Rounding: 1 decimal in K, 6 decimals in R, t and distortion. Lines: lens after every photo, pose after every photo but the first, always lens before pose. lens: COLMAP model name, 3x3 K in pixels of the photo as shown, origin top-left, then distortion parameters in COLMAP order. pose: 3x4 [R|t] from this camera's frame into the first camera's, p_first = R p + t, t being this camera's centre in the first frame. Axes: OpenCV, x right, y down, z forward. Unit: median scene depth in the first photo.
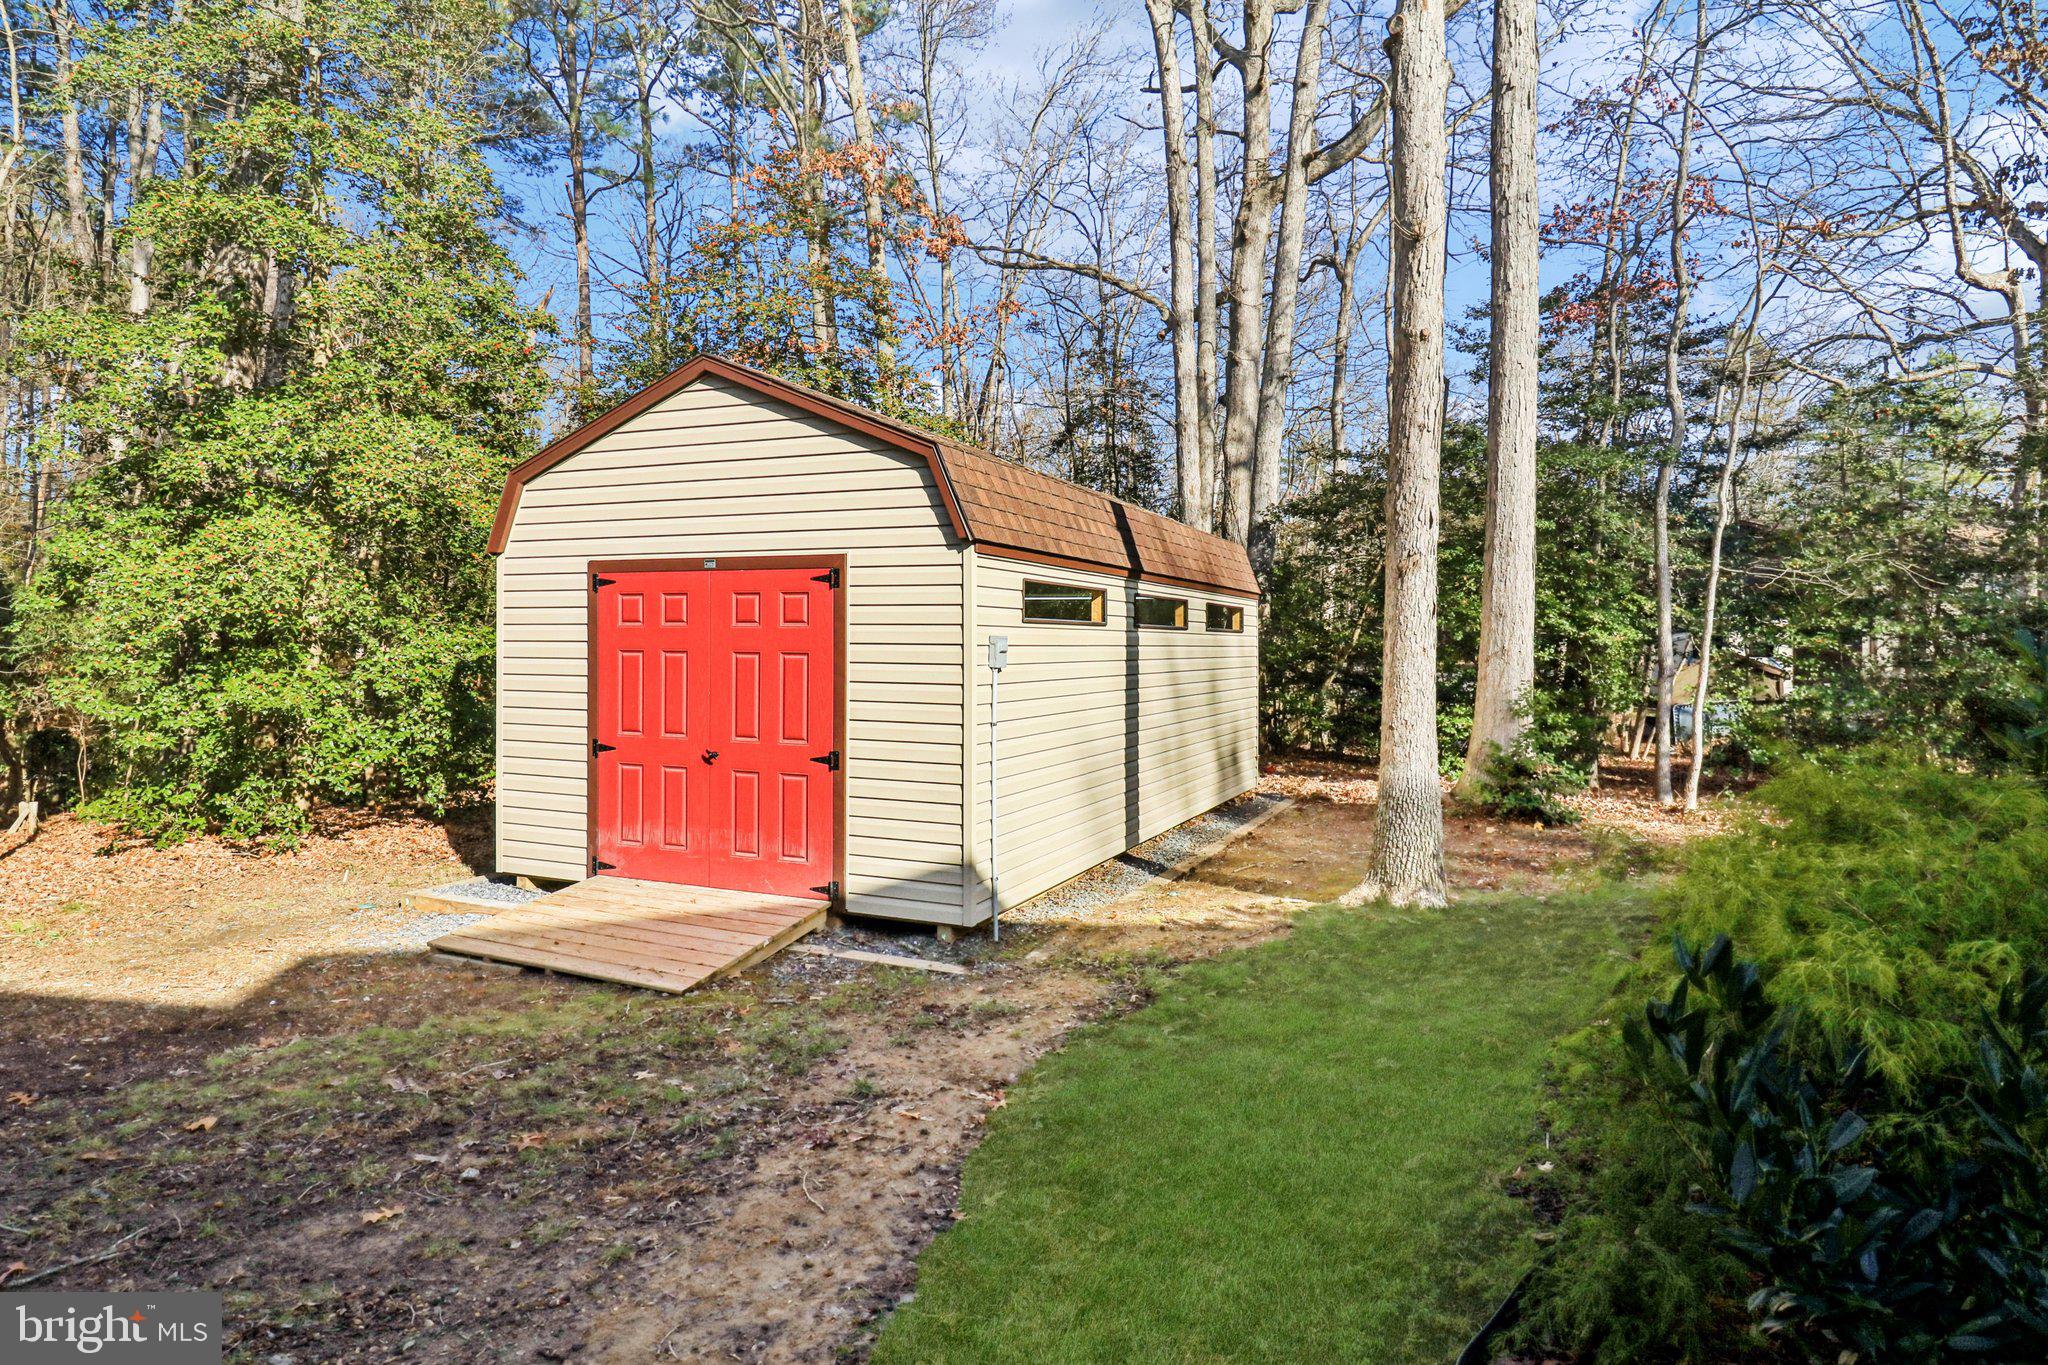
lens RADIAL K [[1183.1, 0, 1023.0], [0, 1183.1, 618.0], [0, 0, 1]] dist [0.005054, 0.000195]
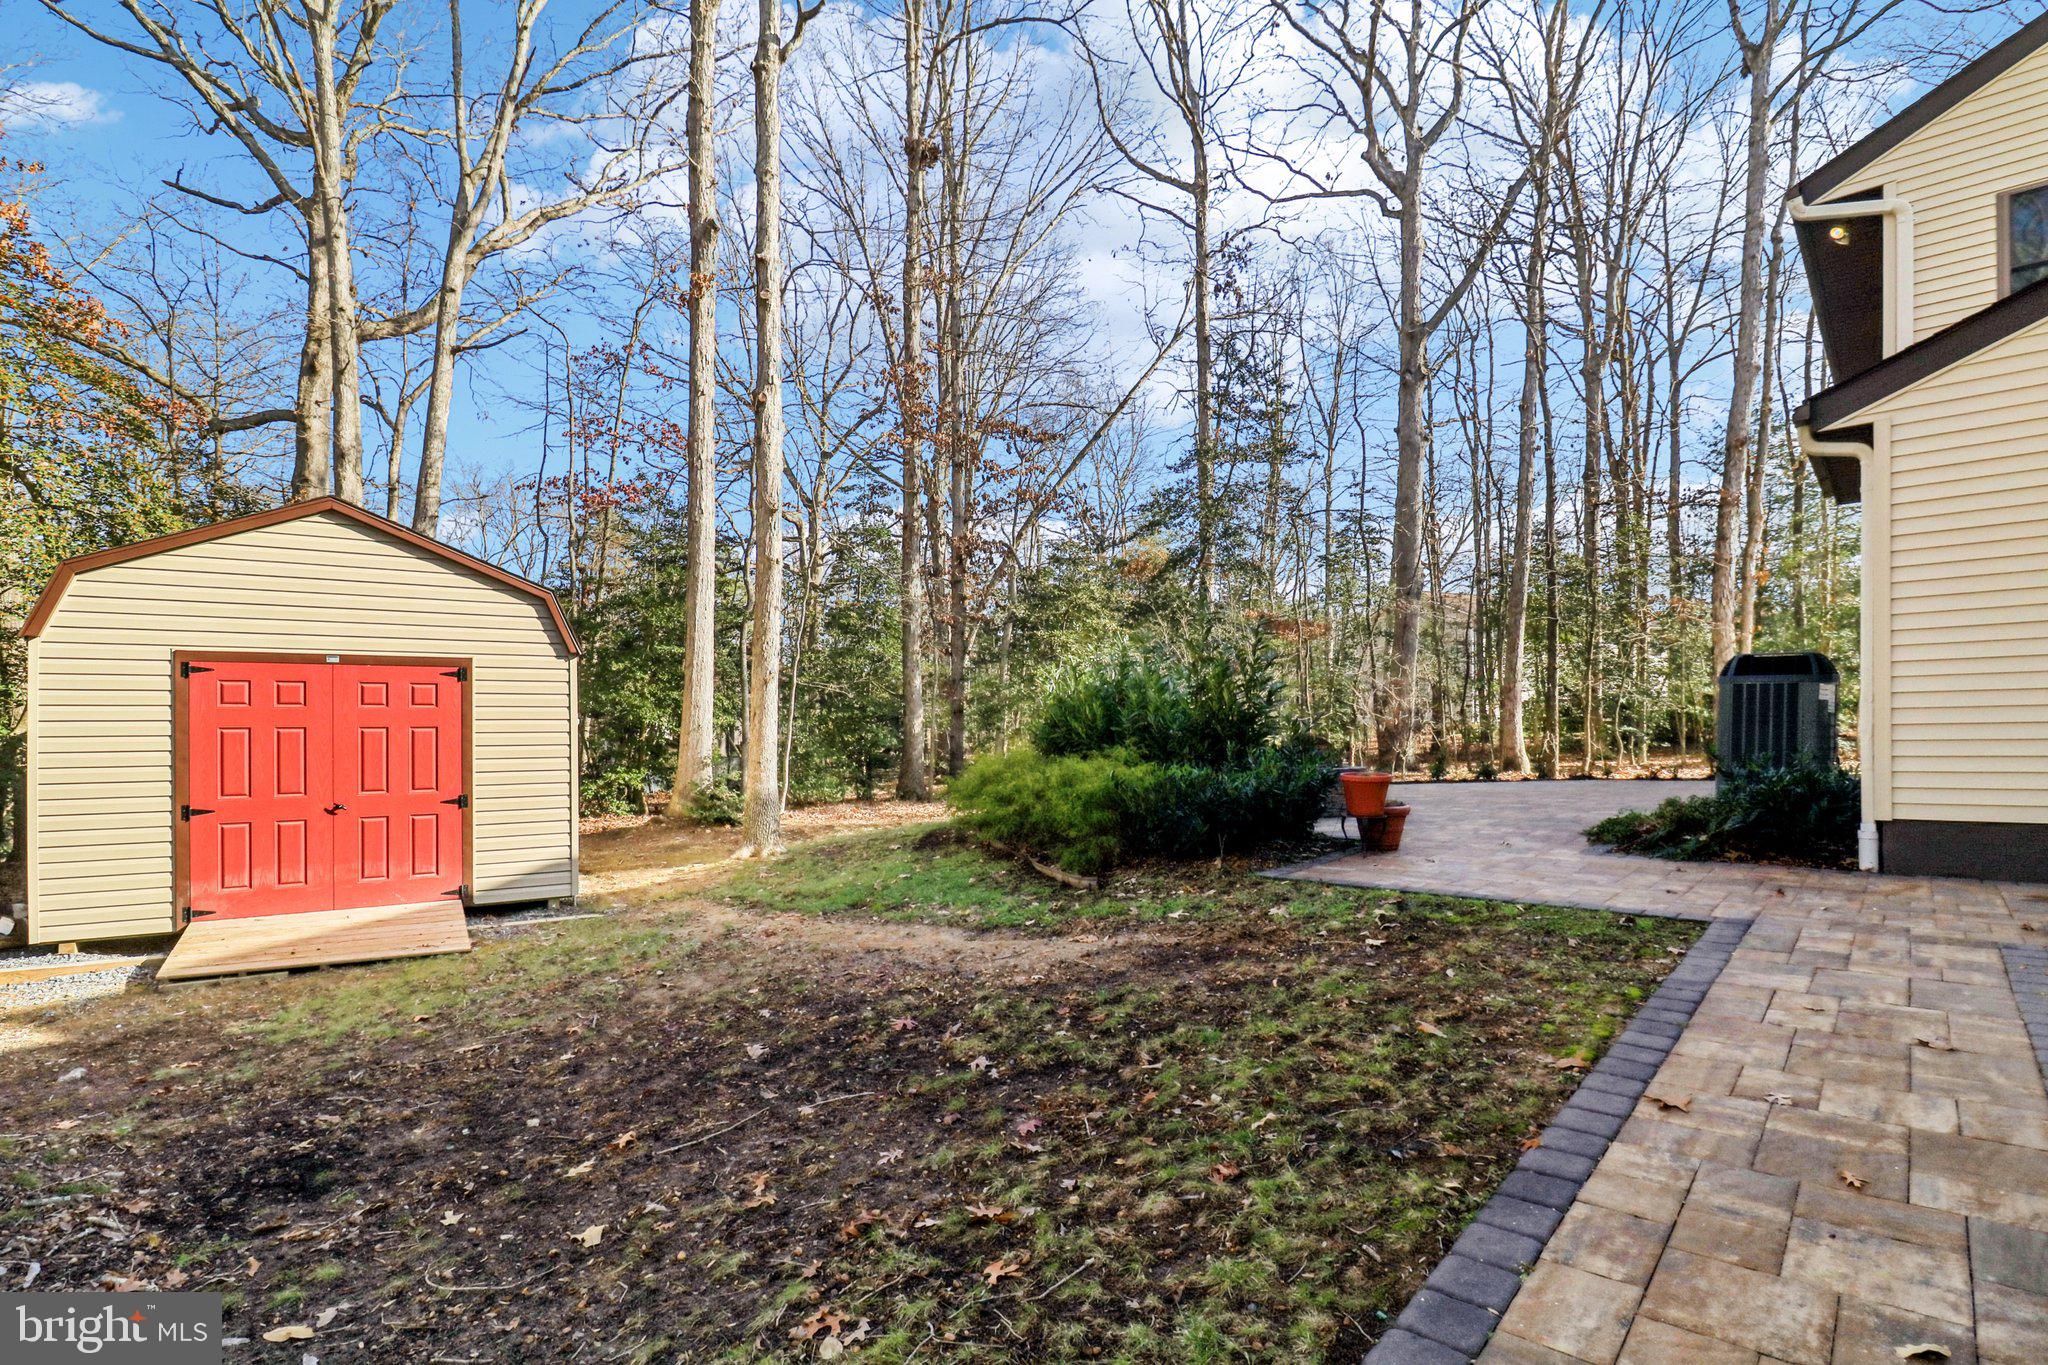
lens RADIAL K [[976.7, 0, 1024.3], [0, 976.7, 725.8], [0, 0, 1]] dist [0.001560, 0.000313]
pose [[0.544795, -0.009092, 0.838520, -0.746285], [0.000685, 0.999946, 0.010397, 0.016201], [-0.838569, -0.005089, 0.544772, -0.210272]]
